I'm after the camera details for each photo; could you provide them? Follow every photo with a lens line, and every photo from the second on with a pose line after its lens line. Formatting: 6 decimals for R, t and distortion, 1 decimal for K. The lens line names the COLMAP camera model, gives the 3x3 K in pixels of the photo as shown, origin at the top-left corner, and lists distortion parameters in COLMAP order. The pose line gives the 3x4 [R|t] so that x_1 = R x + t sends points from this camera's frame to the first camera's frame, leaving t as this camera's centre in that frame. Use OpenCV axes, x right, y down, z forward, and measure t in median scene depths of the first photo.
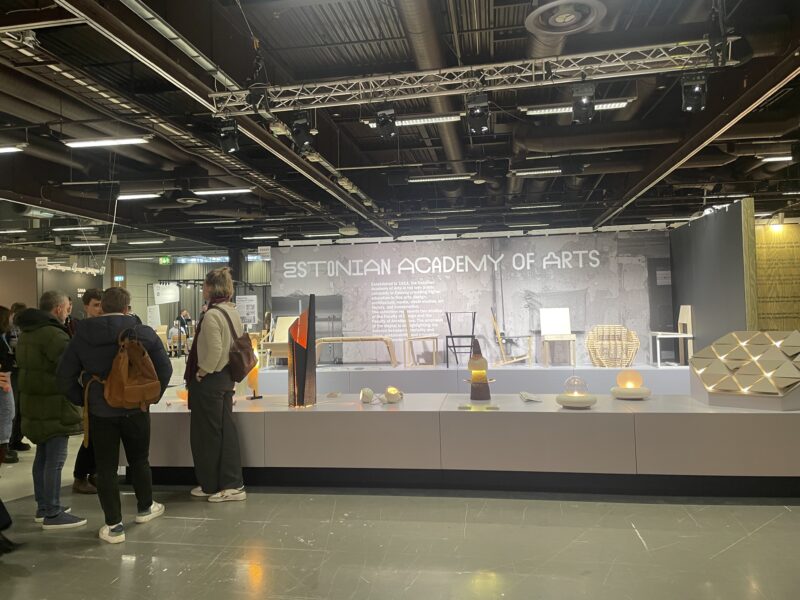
lens RADIAL K [[601.2, 0, 400.0], [0, 601.2, 300.0], [0, 0, 1]] dist [0.119670, -0.190806]
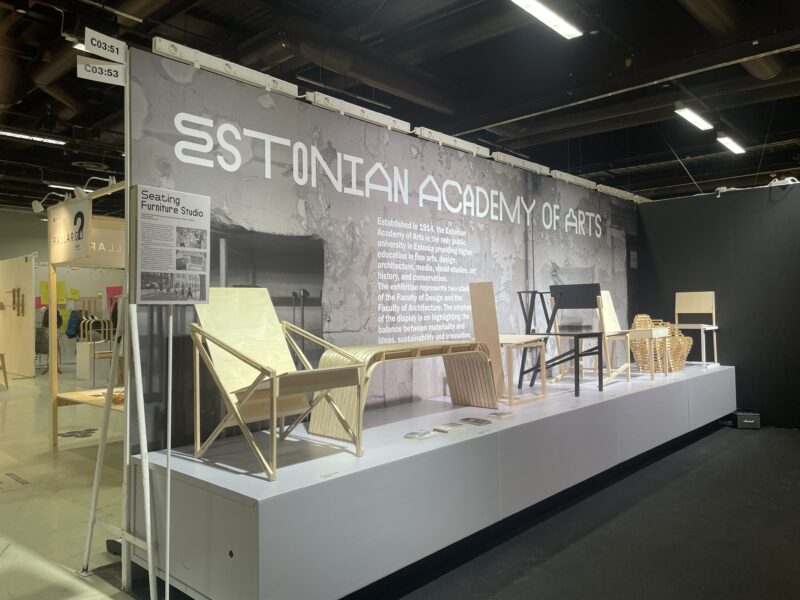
lens RADIAL K [[601.2, 0, 400.0], [0, 601.2, 300.0], [0, 0, 1]] dist [0.119670, -0.190806]
pose [[0.553986, 0.030312, 0.831974, -0.404363], [-0.015136, 0.999538, -0.026338, 0.042186], [-0.832388, 0.001998, 0.554190, 0.771306]]
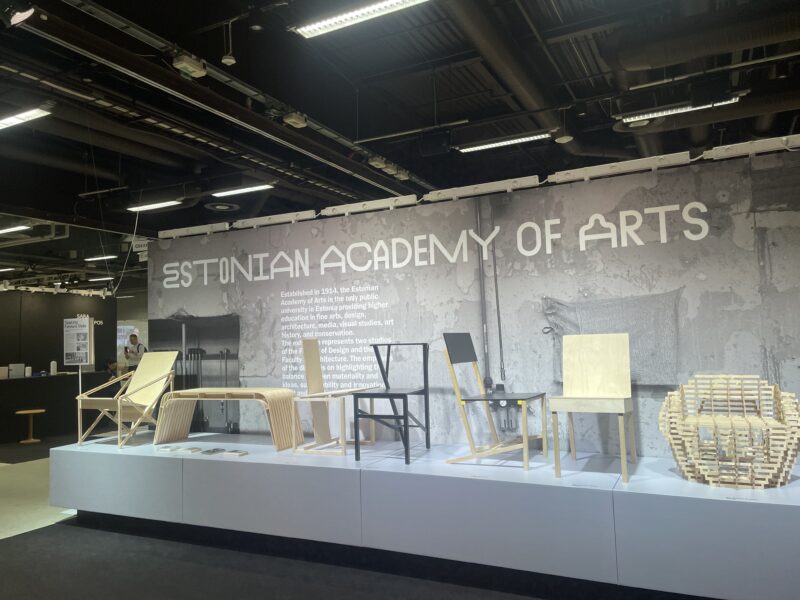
lens RADIAL K [[601.2, 0, 400.0], [0, 601.2, 300.0], [0, 0, 1]] dist [0.119670, -0.190806]
pose [[0.953381, -0.025587, -0.300683, 0.240429], [0.013879, 0.999062, -0.041011, 0.004194], [0.301450, 0.034926, 0.952842, 0.499719]]
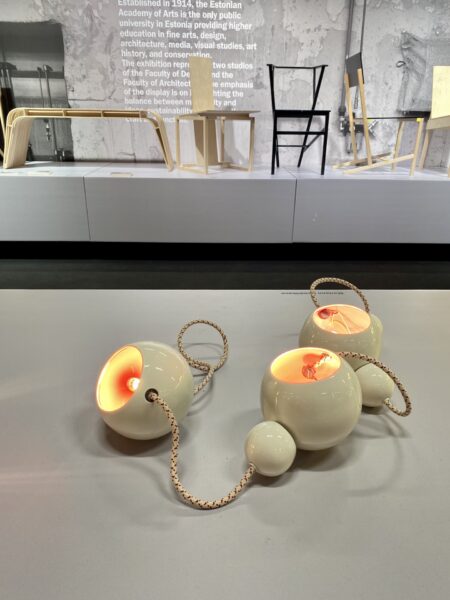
lens RADIAL K [[453.6, 0, 230.7], [0, 453.6, 298.8], [0, 0, 1]] dist [0.012305, -0.007610]
pose [[0.981929, -0.031179, 0.186664, -0.034858], [-0.043656, 0.922416, 0.383722, 0.055974], [-0.184145, -0.384936, 0.904386, 0.547851]]
